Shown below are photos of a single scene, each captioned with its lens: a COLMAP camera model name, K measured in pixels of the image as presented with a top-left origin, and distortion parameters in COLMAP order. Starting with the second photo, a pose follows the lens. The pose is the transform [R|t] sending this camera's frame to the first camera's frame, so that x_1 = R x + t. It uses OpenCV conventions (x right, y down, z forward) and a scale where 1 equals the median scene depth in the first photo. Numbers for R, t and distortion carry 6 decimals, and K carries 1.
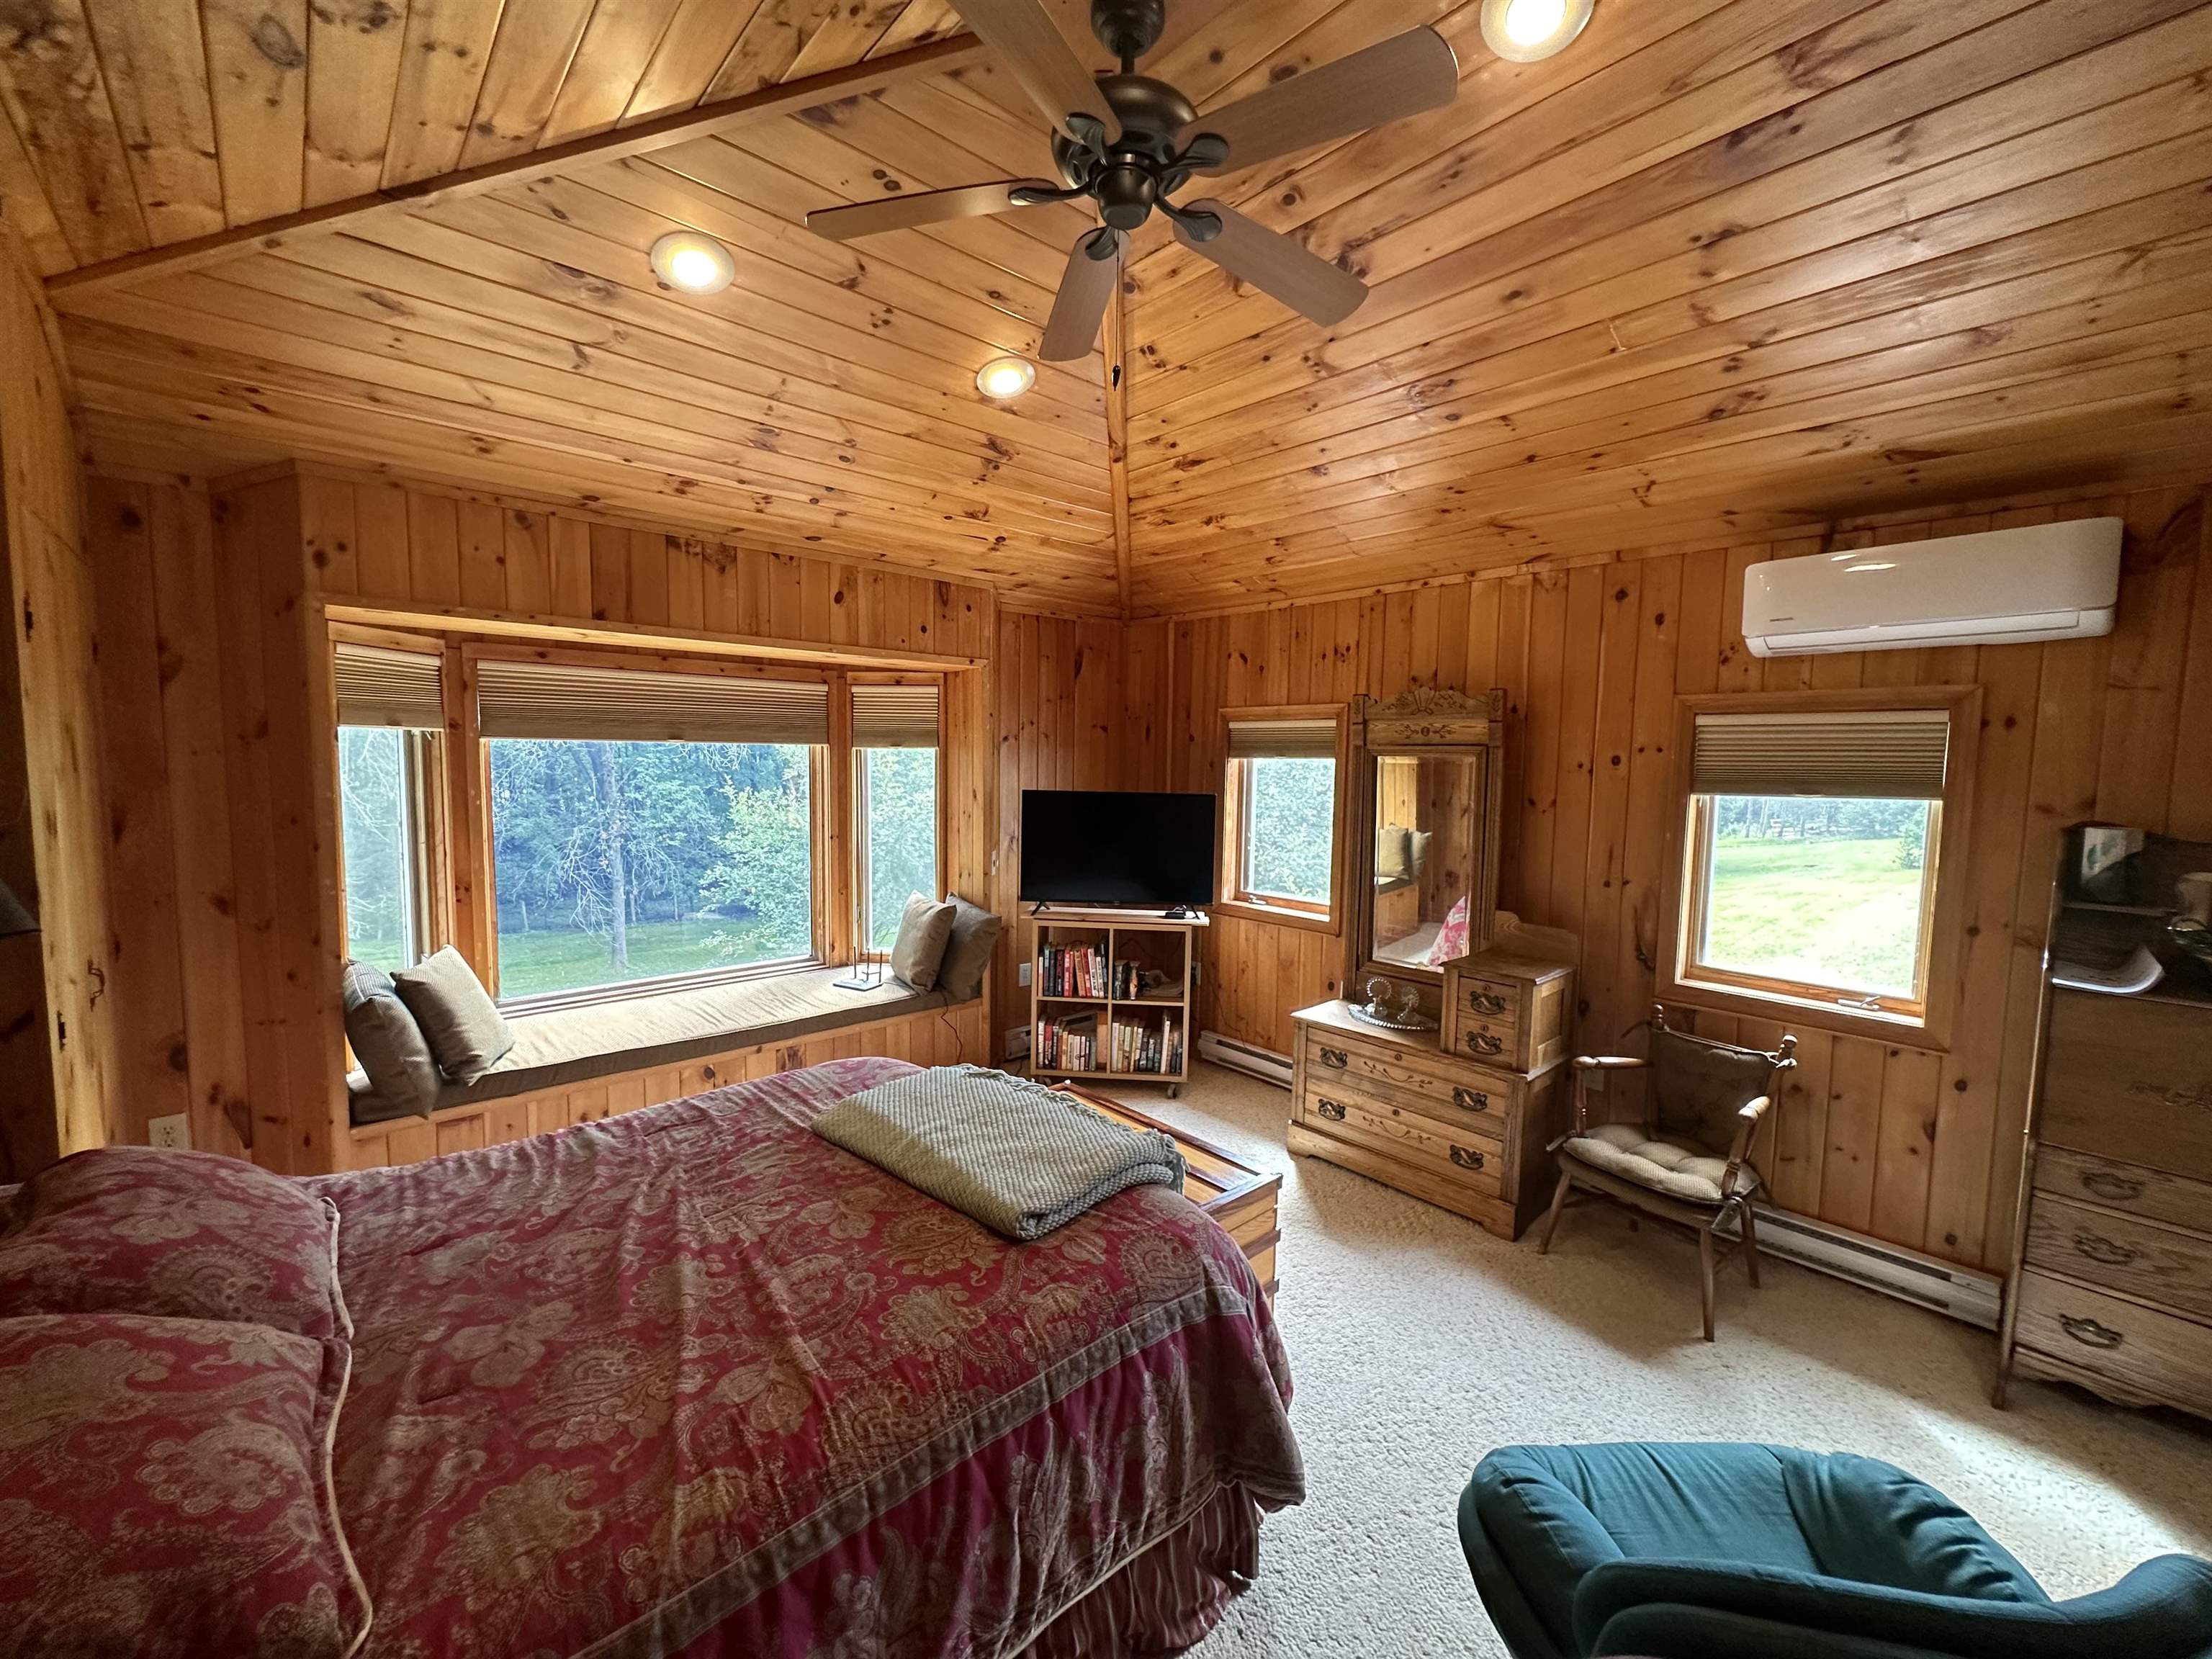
lens RADIAL K [[883.4, 0, 1106.0], [0, 883.4, 829.5], [0, 0, 1]] dist [0.000935, -0.000115]
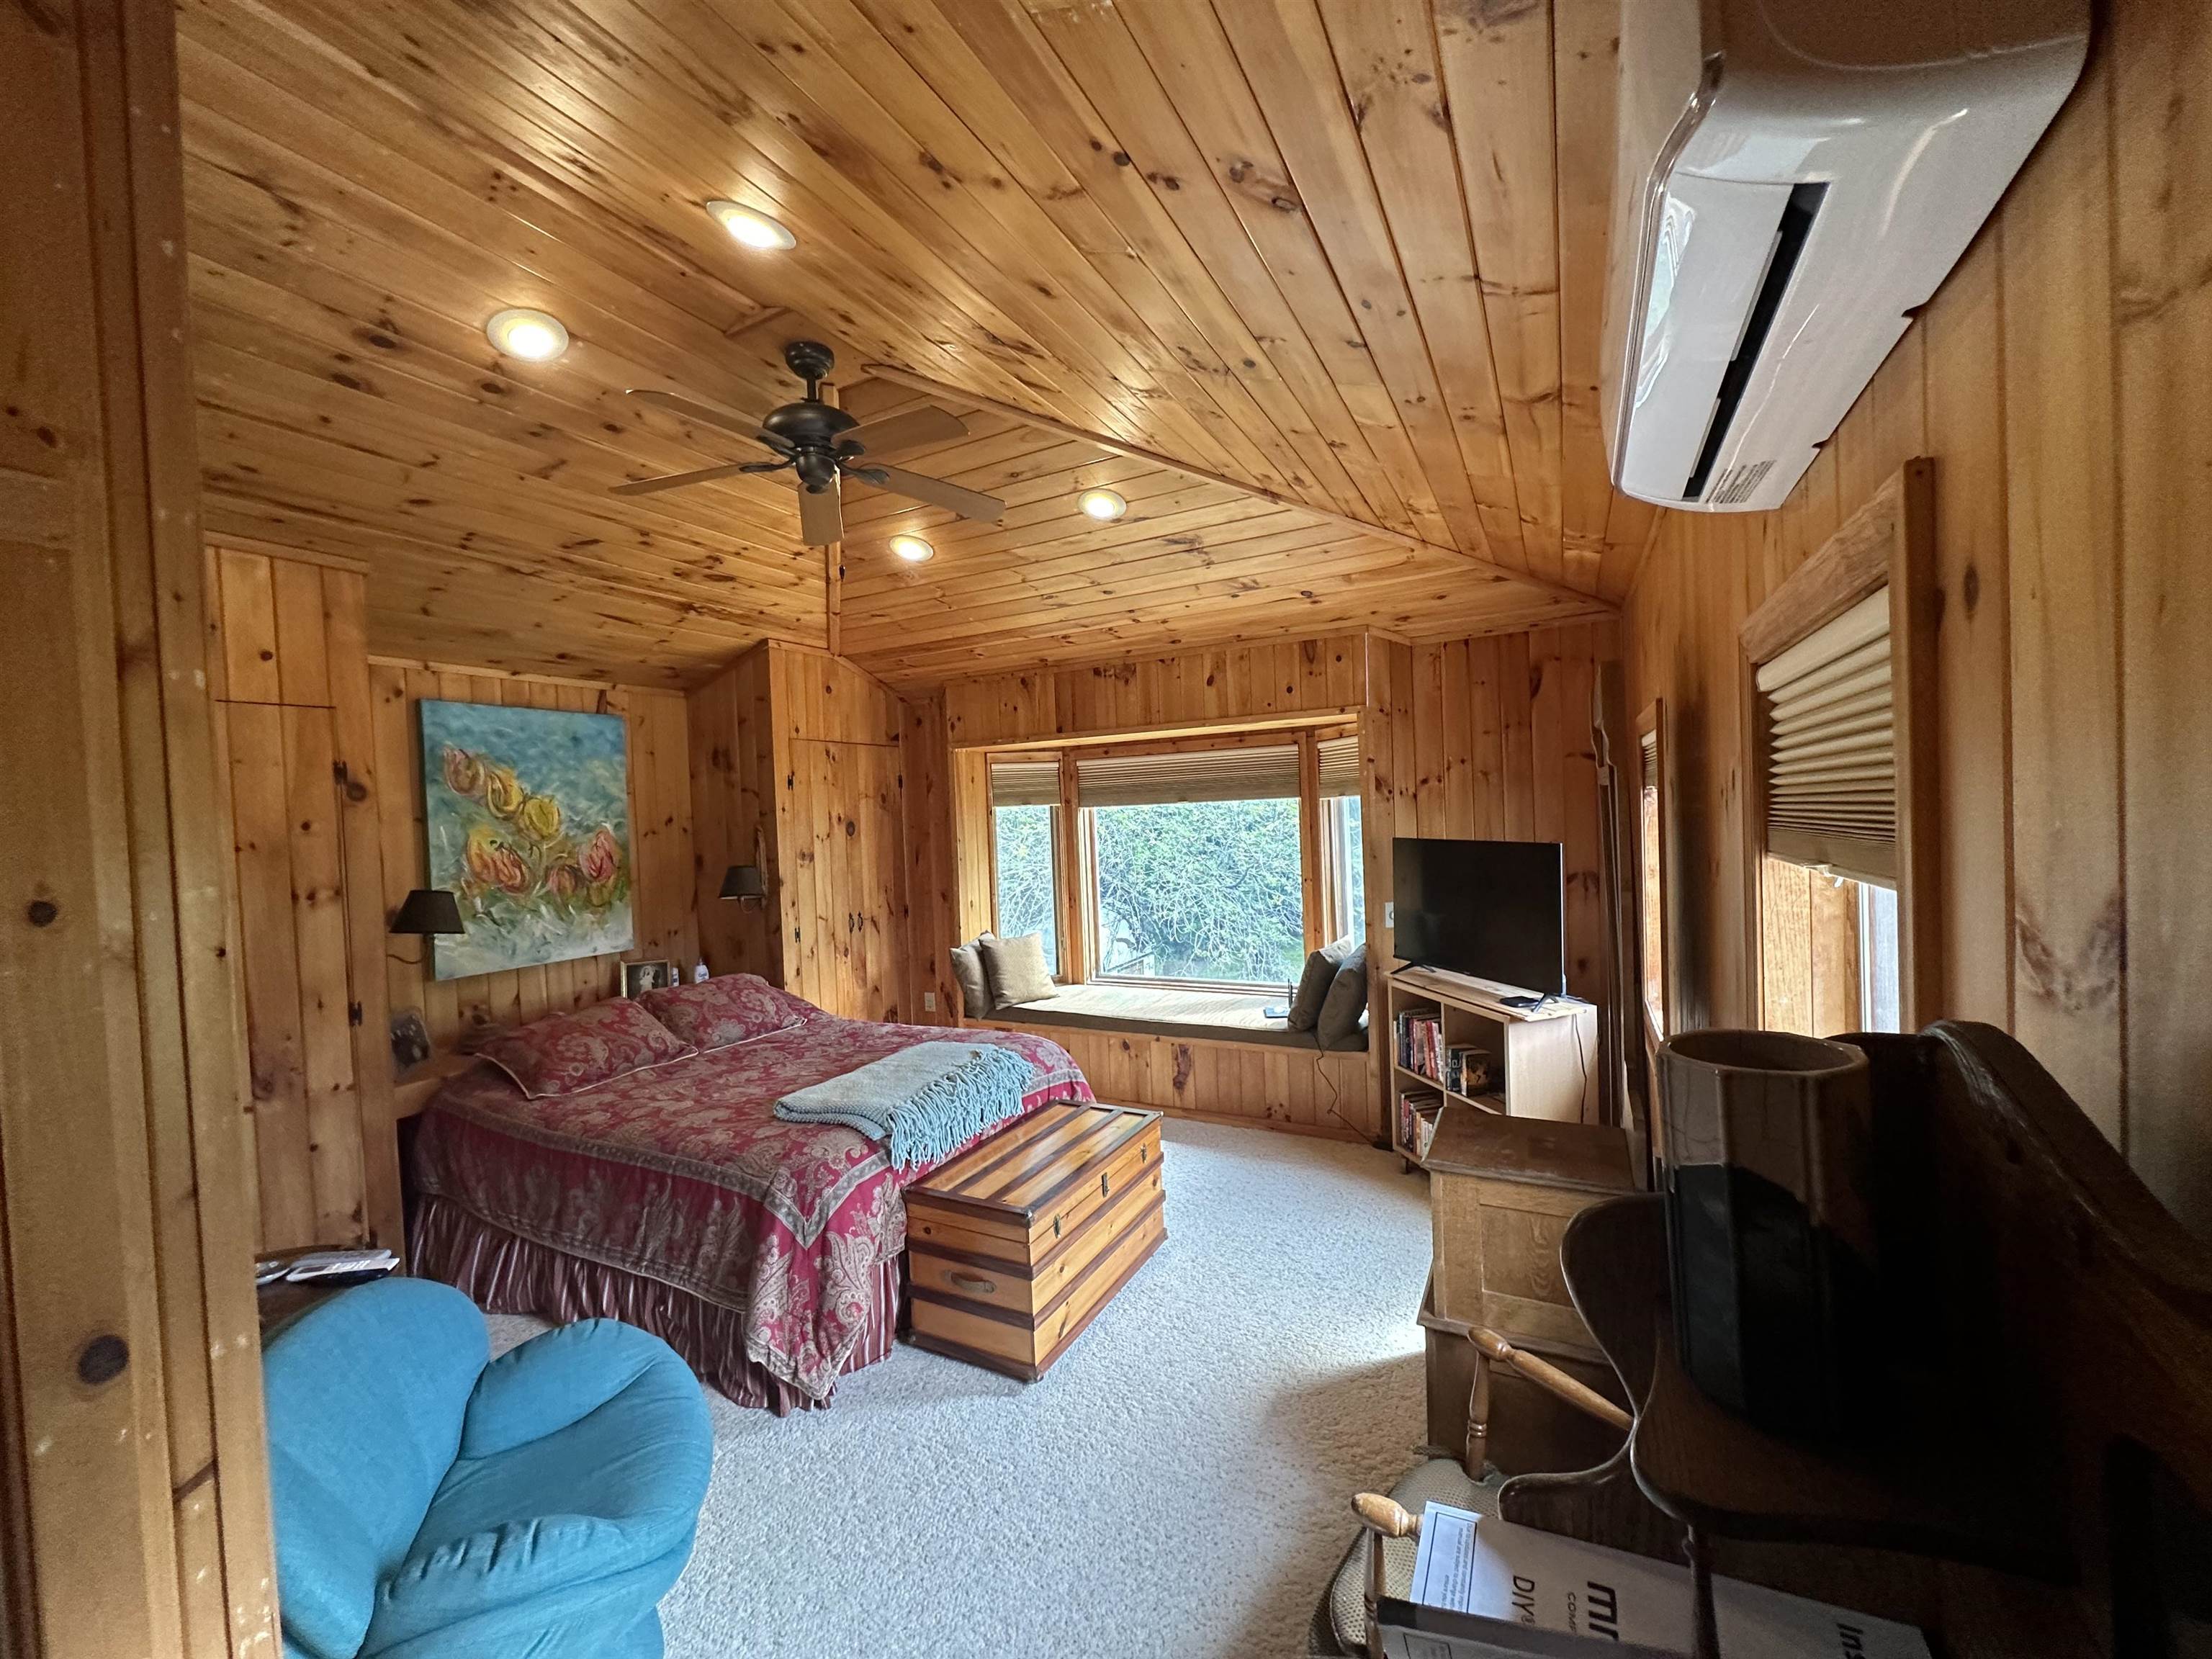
lens RADIAL K [[883.4, 0, 1106.0], [0, 883.4, 829.5], [0, 0, 1]] dist [0.000935, -0.000115]
pose [[0.334044, -0.010188, -0.942502, 0.861898], [-0.027496, 0.999411, -0.020549, -0.032906], [0.942156, 0.032779, 0.333567, 0.510334]]
